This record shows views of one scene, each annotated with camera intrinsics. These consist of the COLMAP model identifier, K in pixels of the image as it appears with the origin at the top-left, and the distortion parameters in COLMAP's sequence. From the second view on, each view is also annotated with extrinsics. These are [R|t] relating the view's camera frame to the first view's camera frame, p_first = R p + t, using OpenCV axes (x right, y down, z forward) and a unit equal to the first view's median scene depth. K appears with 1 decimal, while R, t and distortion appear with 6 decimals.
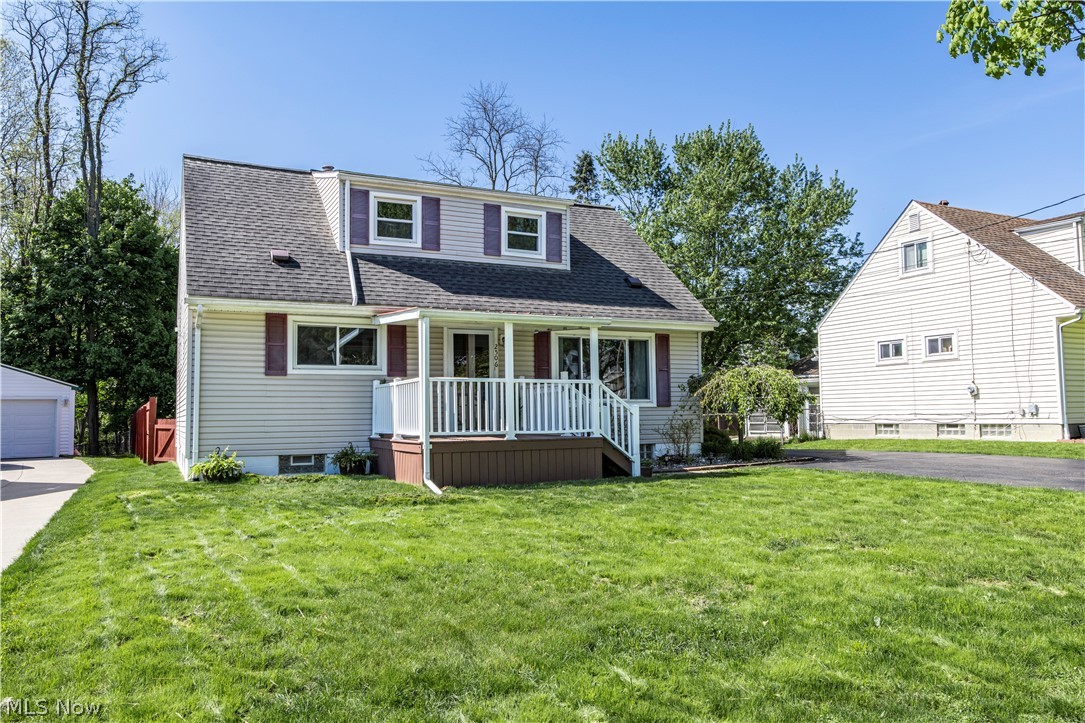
lens RADIAL K [[800.8, 0, 542.5], [0, 800.8, 361.5], [0, 0, 1]] dist [0.004192, -0.001292]
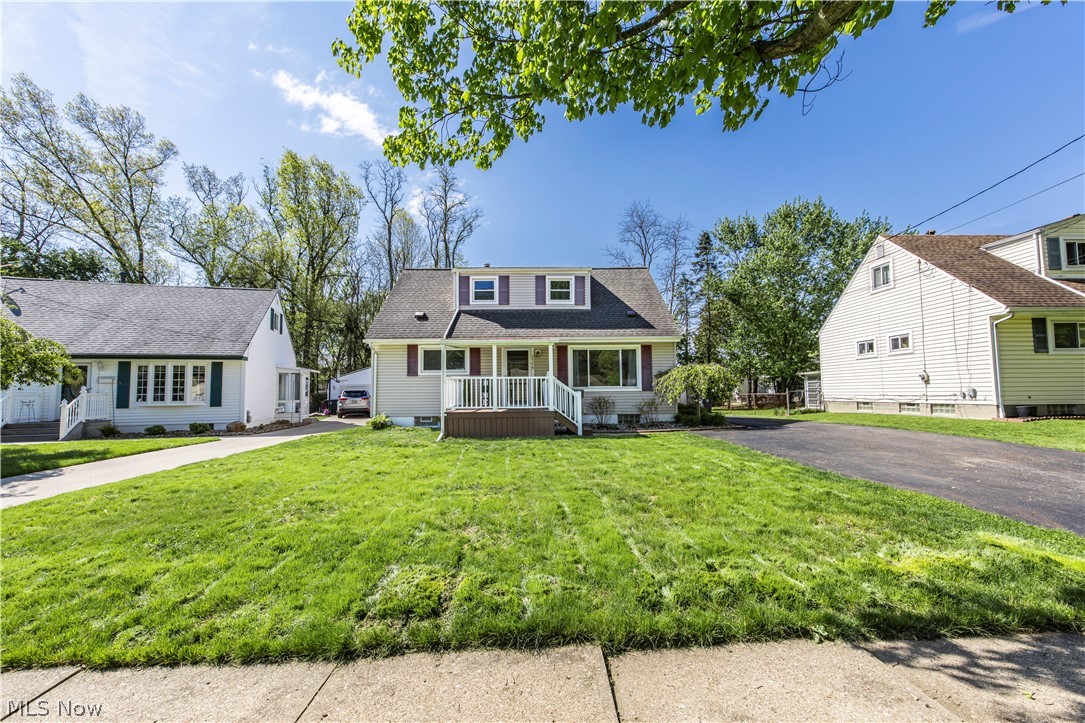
lens RADIAL K [[441.4, 0, 542.5], [0, 441.4, 361.5], [0, 0, 1]] dist [0.000029, 0.000103]
pose [[0.905502, -0.027679, -0.423438, 0.338095], [0.028038, 0.999592, -0.005384, -0.002879], [0.423415, -0.006997, 0.905909, 0.123347]]
